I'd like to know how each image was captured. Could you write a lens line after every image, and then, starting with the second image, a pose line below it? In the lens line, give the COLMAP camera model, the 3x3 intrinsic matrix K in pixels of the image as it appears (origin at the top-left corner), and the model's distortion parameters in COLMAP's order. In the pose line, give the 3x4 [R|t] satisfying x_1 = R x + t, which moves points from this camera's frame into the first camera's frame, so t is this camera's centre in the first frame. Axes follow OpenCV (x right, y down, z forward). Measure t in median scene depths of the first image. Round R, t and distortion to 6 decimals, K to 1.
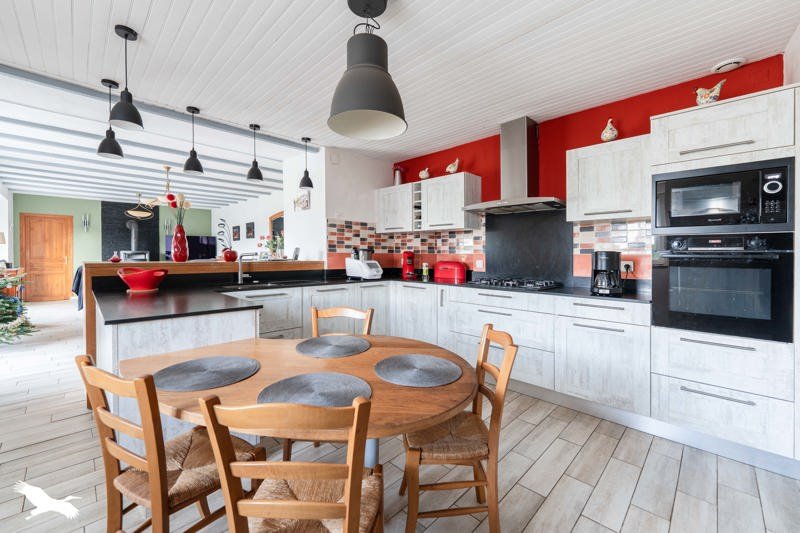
lens RADIAL K [[326.7, 0, 399.7], [0, 326.7, 261.2], [0, 0, 1]] dist [0.001851, 0.000219]
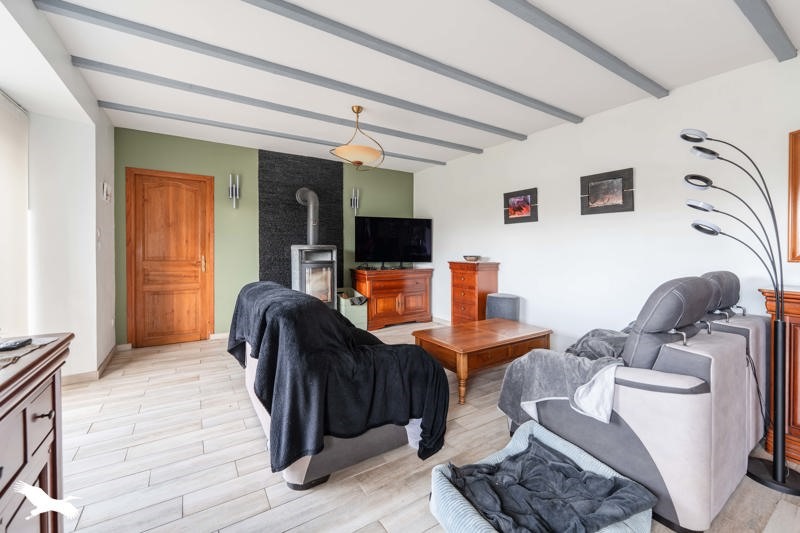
lens RADIAL K [[326.7, 0, 400.9], [0, 326.7, 261.4], [0, 0, 1]] dist [0.001851, 0.000219]
pose [[0.973728, 0.011939, -0.227403, -0.586248], [-0.009433, 0.999882, 0.012102, -0.014675], [0.227521, -0.009639, 0.973726, 0.558406]]
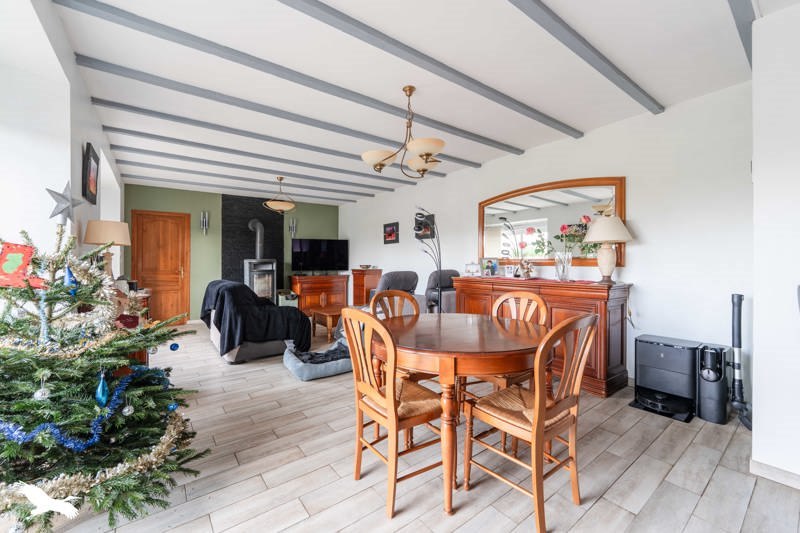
lens RADIAL K [[326.7, 0, 400.2], [0, 326.7, 265.1], [0, 0, 1]] dist [0.001851, 0.000219]
pose [[0.982827, -0.005545, -0.184444, -0.373836], [0.002234, 0.999833, -0.018152, -0.004703], [0.184514, 0.017428, 0.982675, 0.340109]]
